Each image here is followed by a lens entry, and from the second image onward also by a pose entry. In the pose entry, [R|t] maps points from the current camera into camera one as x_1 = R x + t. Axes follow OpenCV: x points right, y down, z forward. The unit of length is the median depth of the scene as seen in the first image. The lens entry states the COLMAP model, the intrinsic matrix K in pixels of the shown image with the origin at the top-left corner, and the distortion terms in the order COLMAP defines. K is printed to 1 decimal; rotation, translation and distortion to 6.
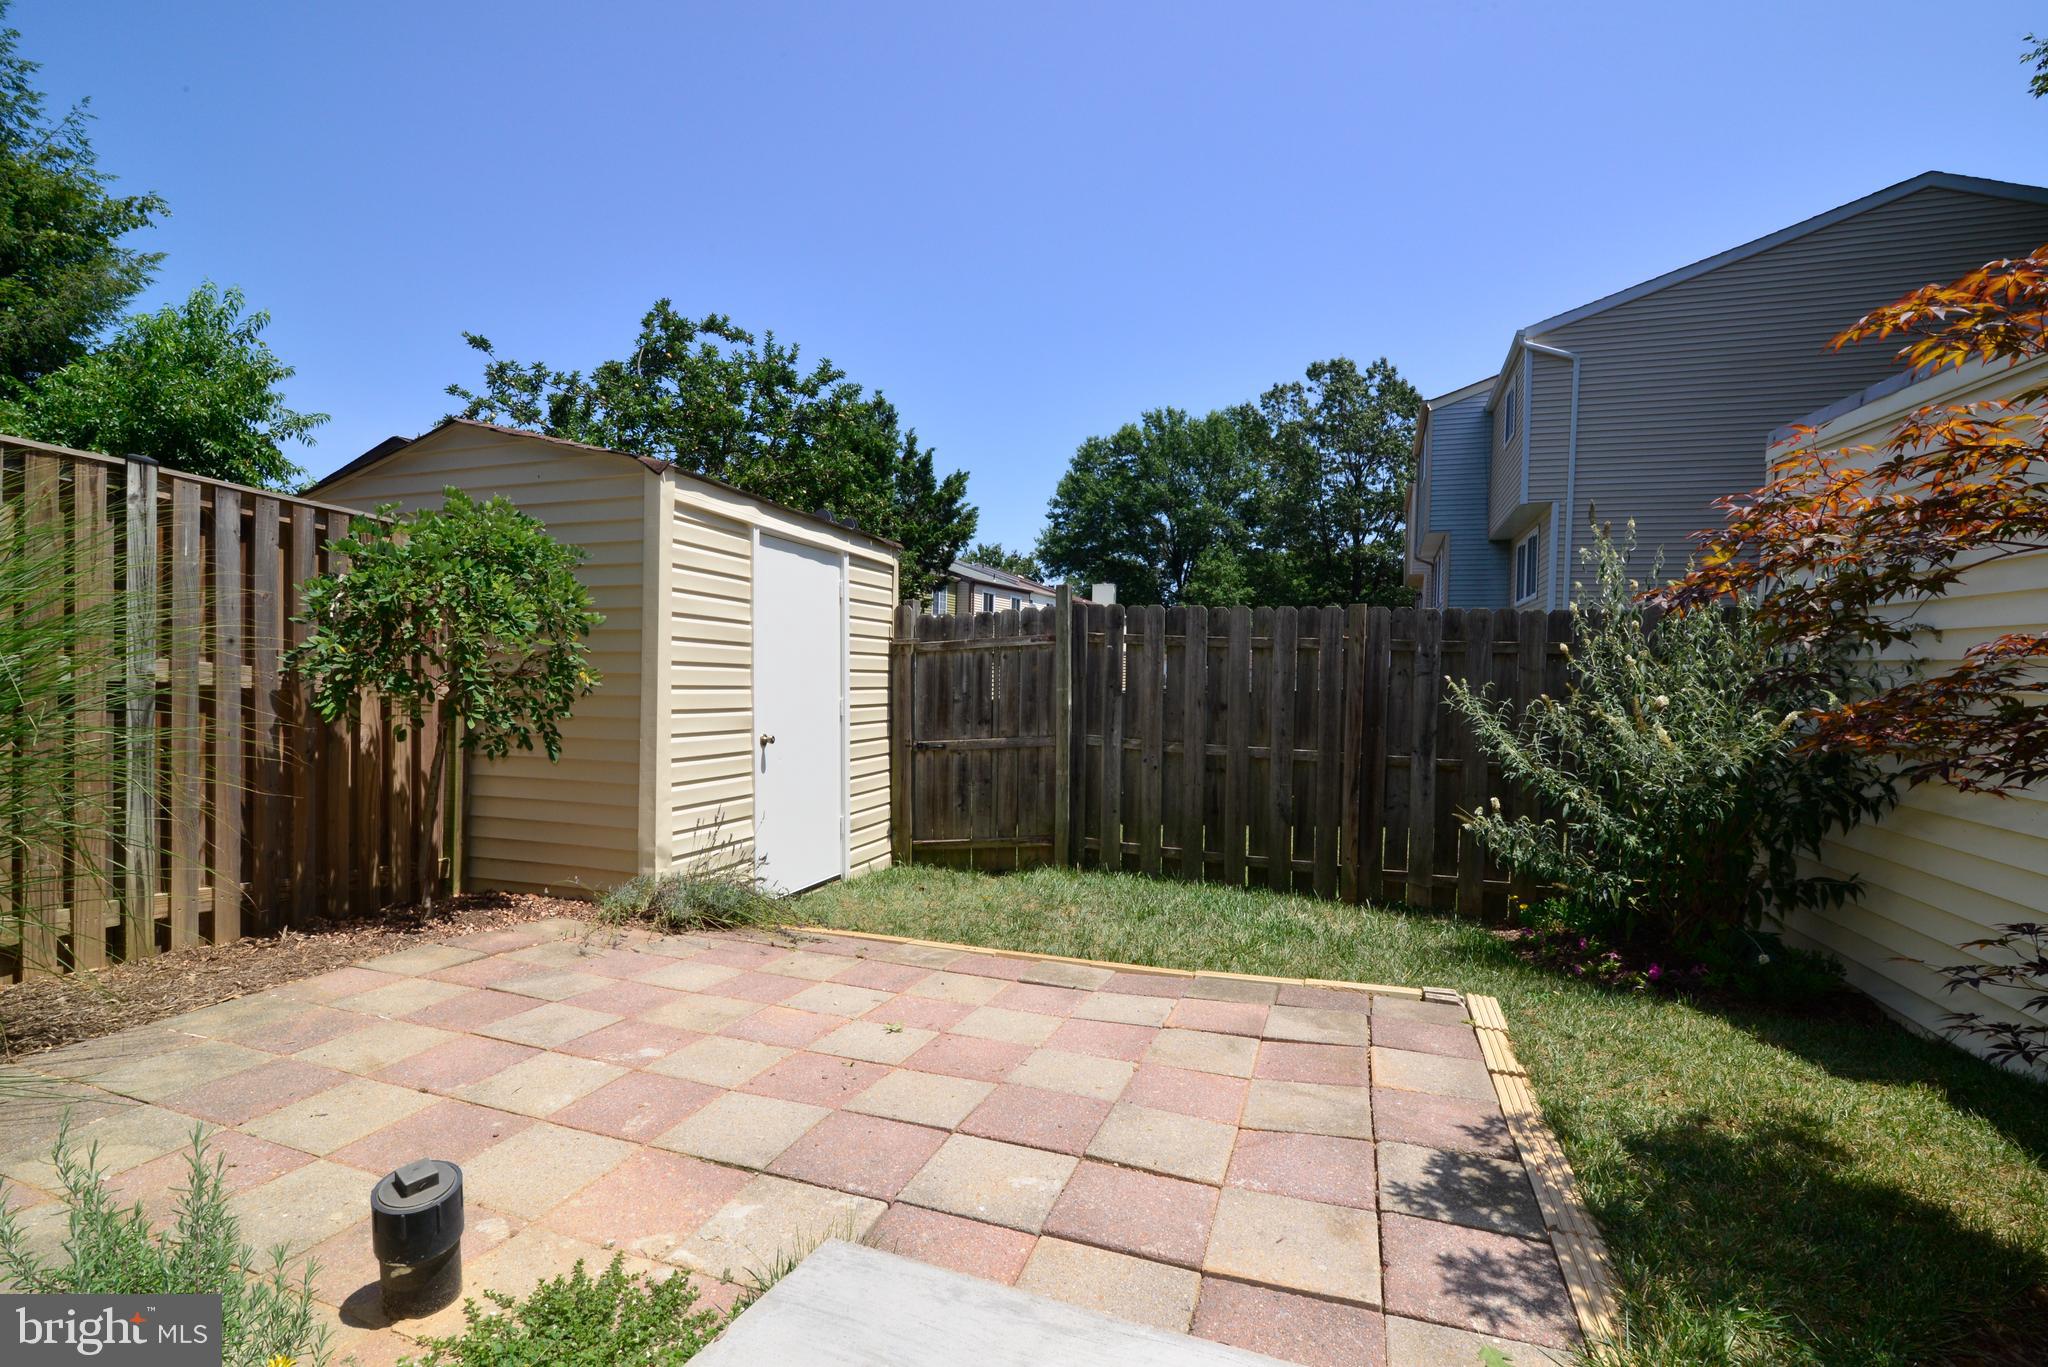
lens RADIAL K [[931.4, 0, 1015.2], [0, 931.4, 692.2], [0, 0, 1]] dist [-0.022009, 0.001212]
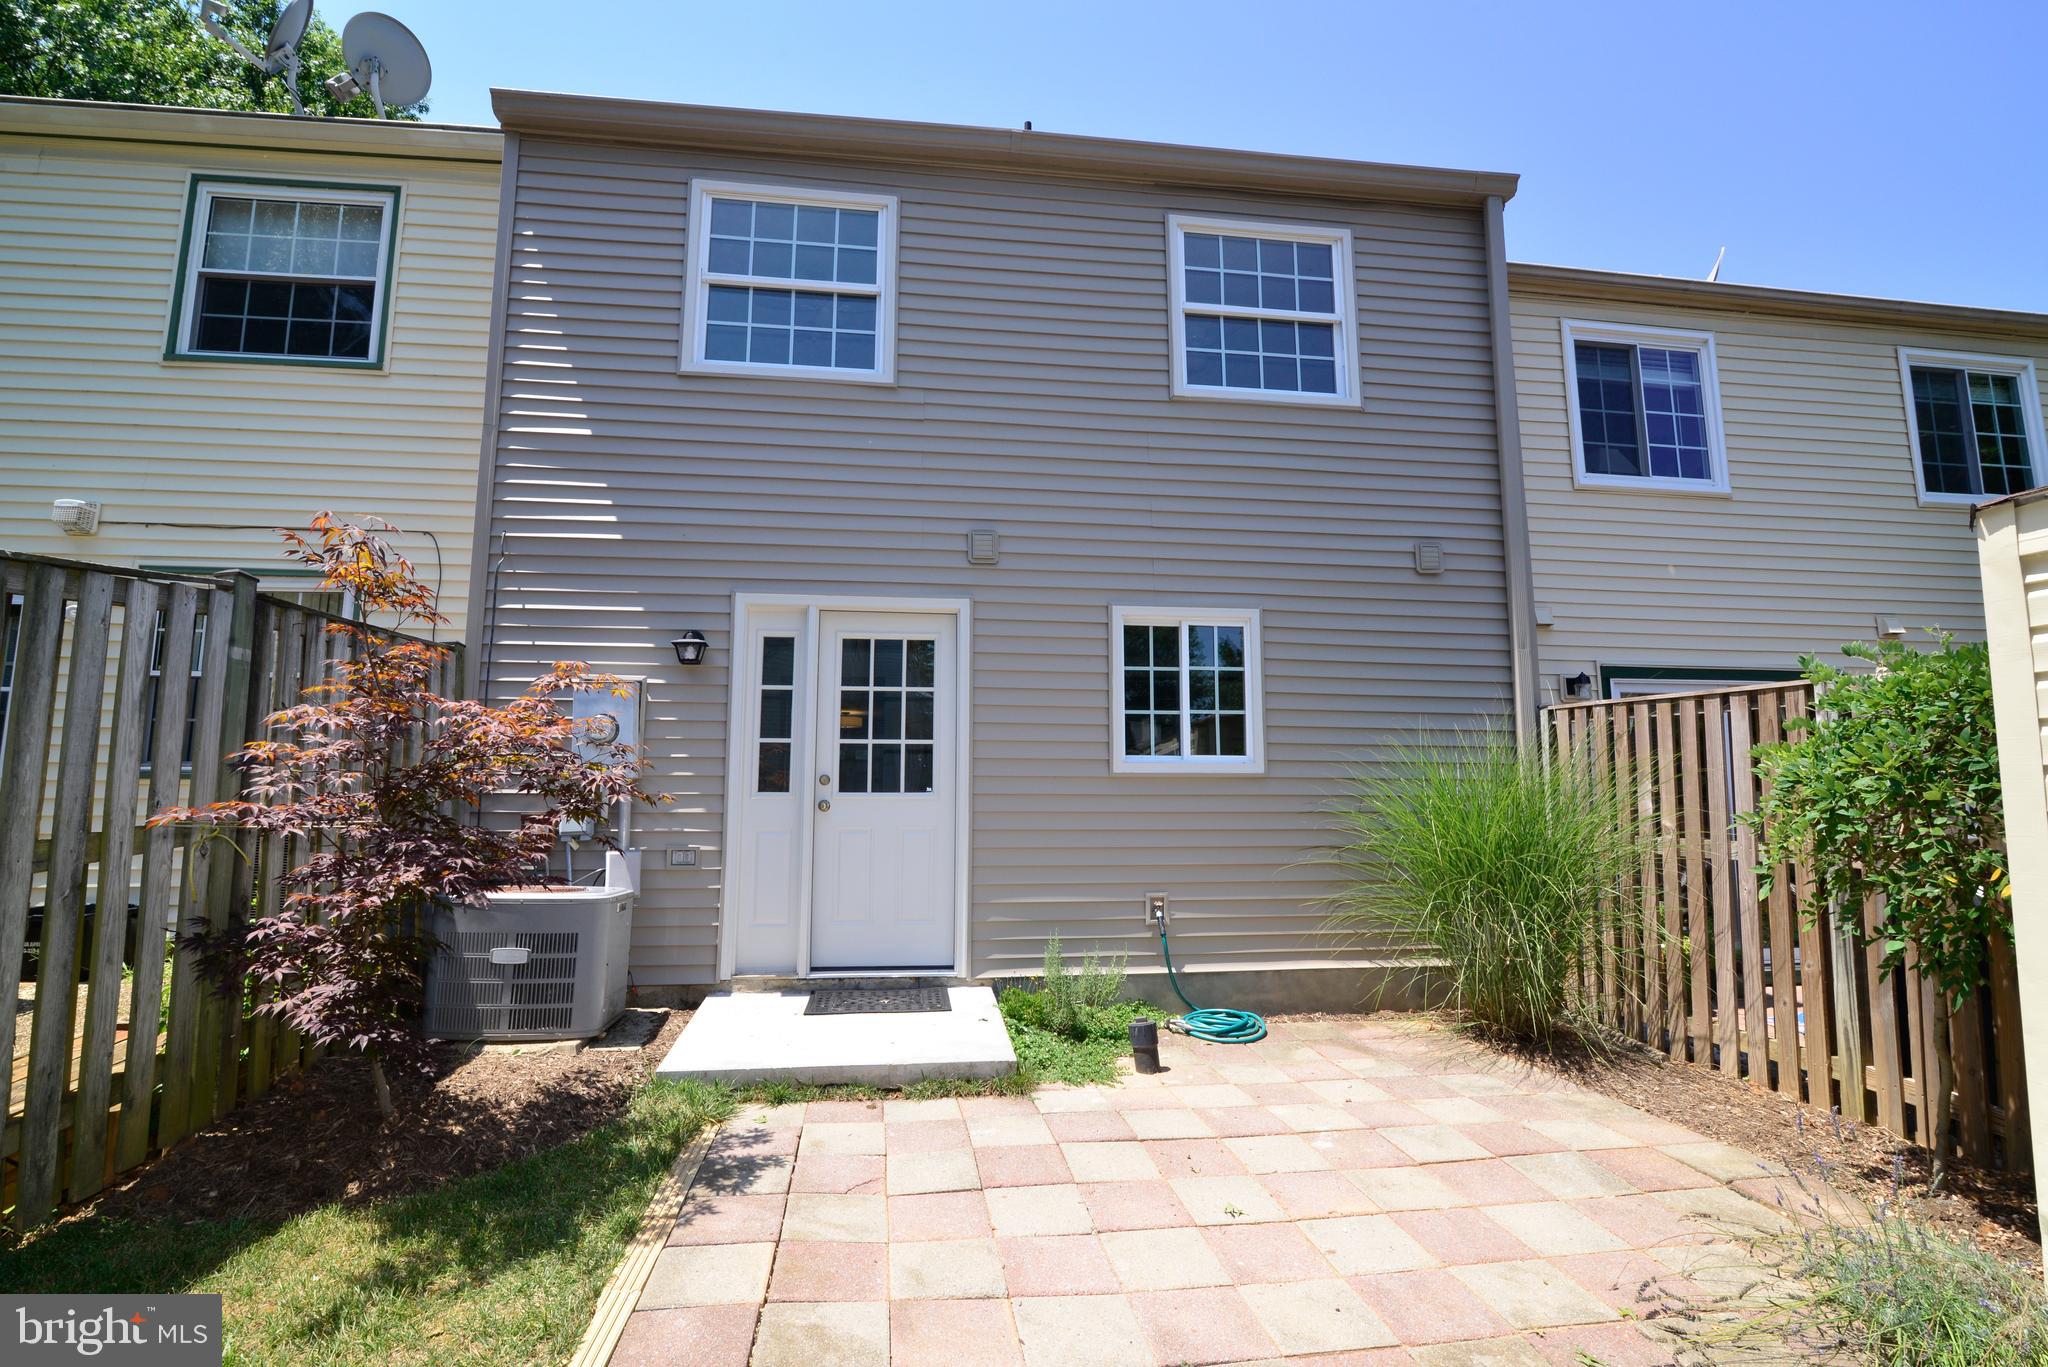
lens RADIAL K [[931.4, 0, 1015.2], [0, 931.4, 692.2], [0, 0, 1]] dist [-0.022009, 0.001212]
pose [[-0.881662, -0.083146, -0.464499, 0.816413], [-0.033789, 0.992951, -0.113605, -0.104335], [0.470671, -0.084467, -0.878256, 2.502559]]
